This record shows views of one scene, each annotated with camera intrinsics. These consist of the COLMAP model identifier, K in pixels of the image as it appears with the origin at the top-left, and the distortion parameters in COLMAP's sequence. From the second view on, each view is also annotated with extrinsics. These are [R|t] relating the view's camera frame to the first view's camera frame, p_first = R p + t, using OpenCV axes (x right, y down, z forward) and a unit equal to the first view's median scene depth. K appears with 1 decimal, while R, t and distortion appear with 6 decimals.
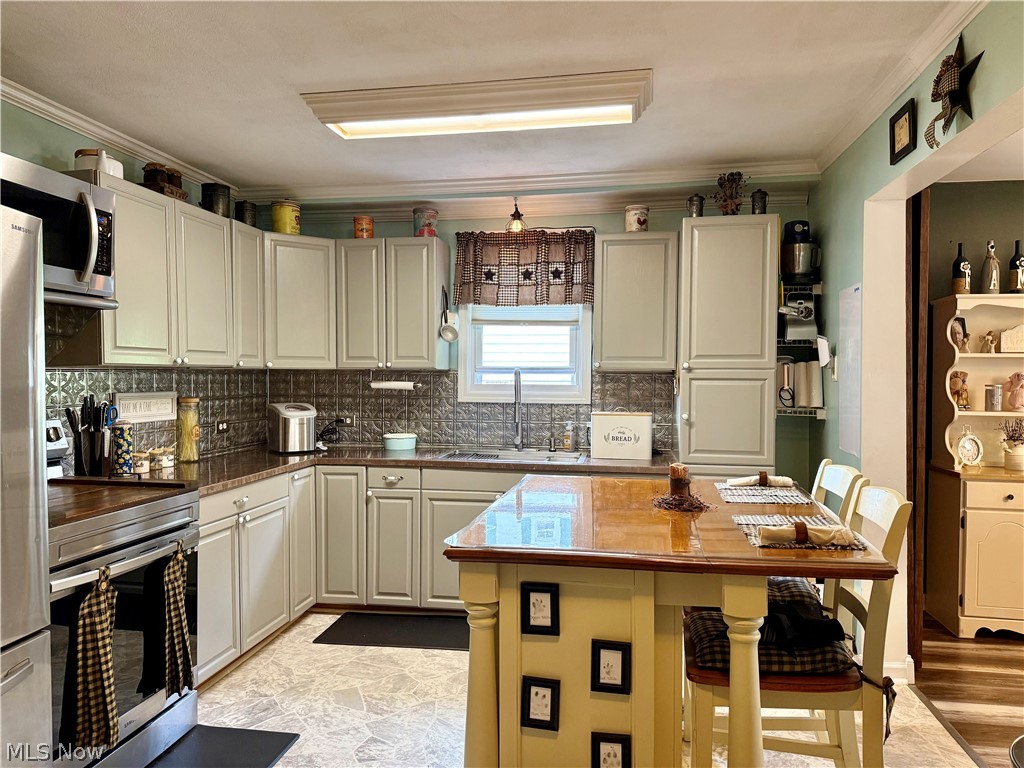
lens RADIAL K [[711.2, 0, 508.9], [0, 711.2, 387.6], [0, 0, 1]] dist [0.131766, -0.218185]
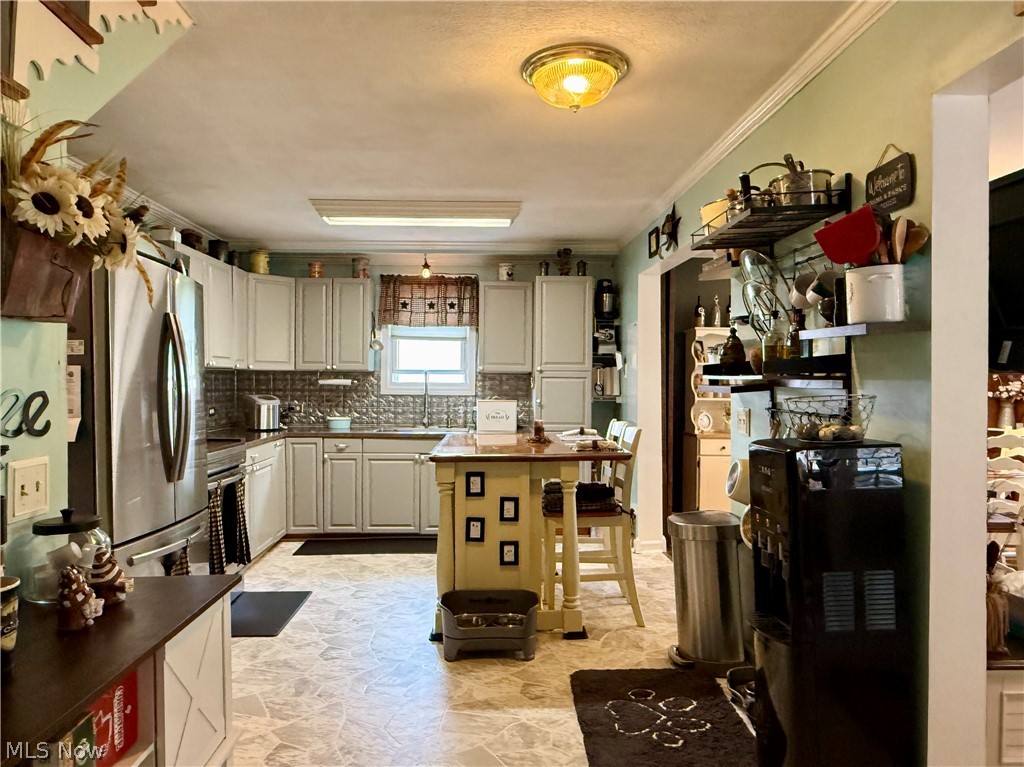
lens RADIAL K [[688.1, 0, 512.0], [0, 688.1, 383.5], [0, 0, 1]] dist [-0.009780, -0.000870]
pose [[0.976581, 0.002033, 0.215140, -0.127978], [0.001072, 0.999897, -0.014319, 0.021609], [-0.215147, 0.014214, 0.976478, -0.436912]]
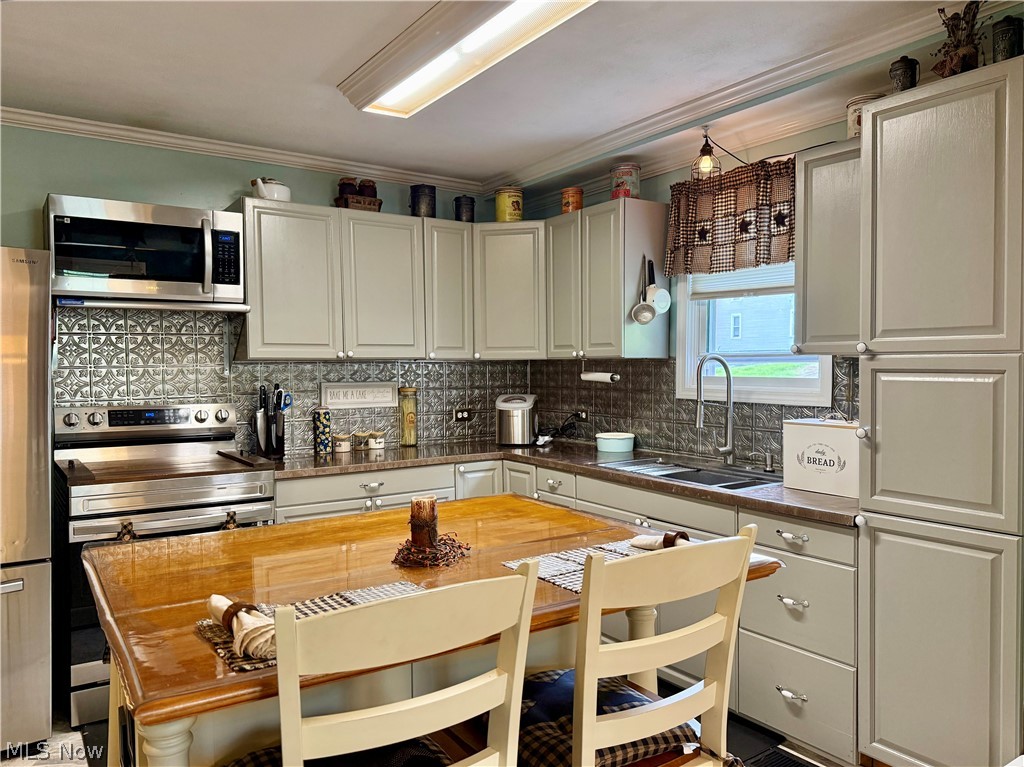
lens RADIAL K [[727.6, 0, 514.1], [0, 727.6, 382.9], [0, 0, 1]] dist [0.055640, -0.071490]
pose [[0.691047, 0.012671, -0.722698, 0.455147], [-0.005824, 0.999911, 0.011962, -0.006583], [0.722786, -0.004057, 0.691060, 0.349866]]
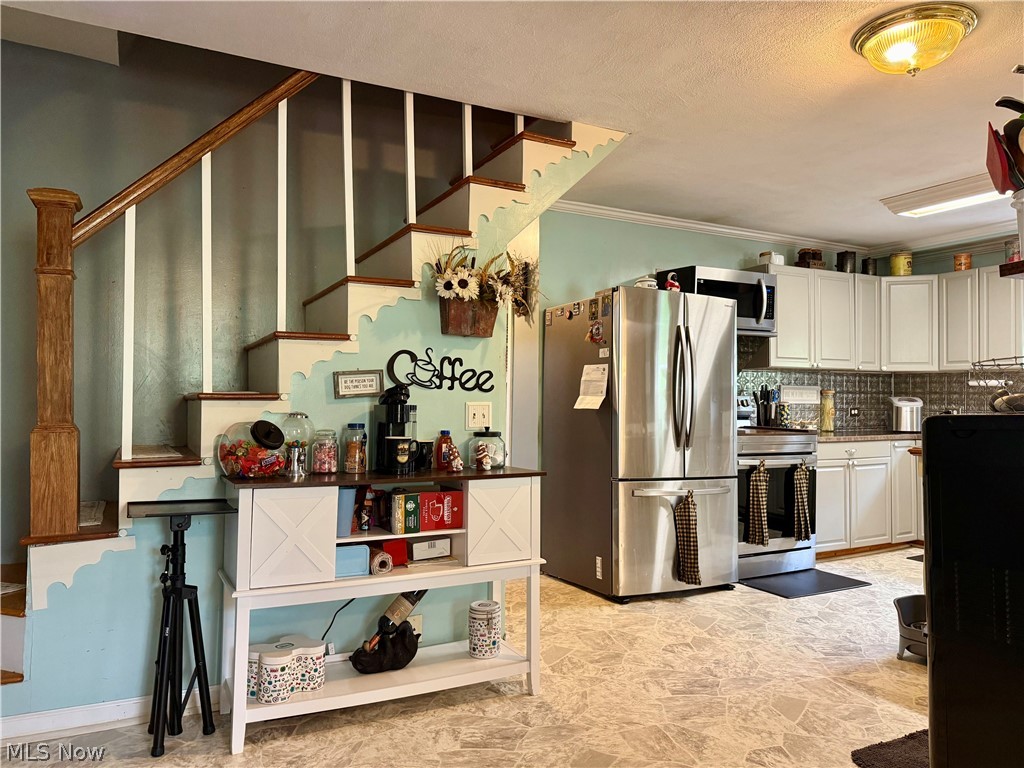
lens RADIAL K [[727.6, 0, 514.1], [0, 727.6, 383.4], [0, 0, 1]] dist [0.055640, -0.071490]
pose [[0.616972, -0.010178, -0.786919, 0.378846], [-0.021150, 0.999341, -0.029509, 0.058989], [0.786701, 0.034850, 0.616350, -0.499116]]
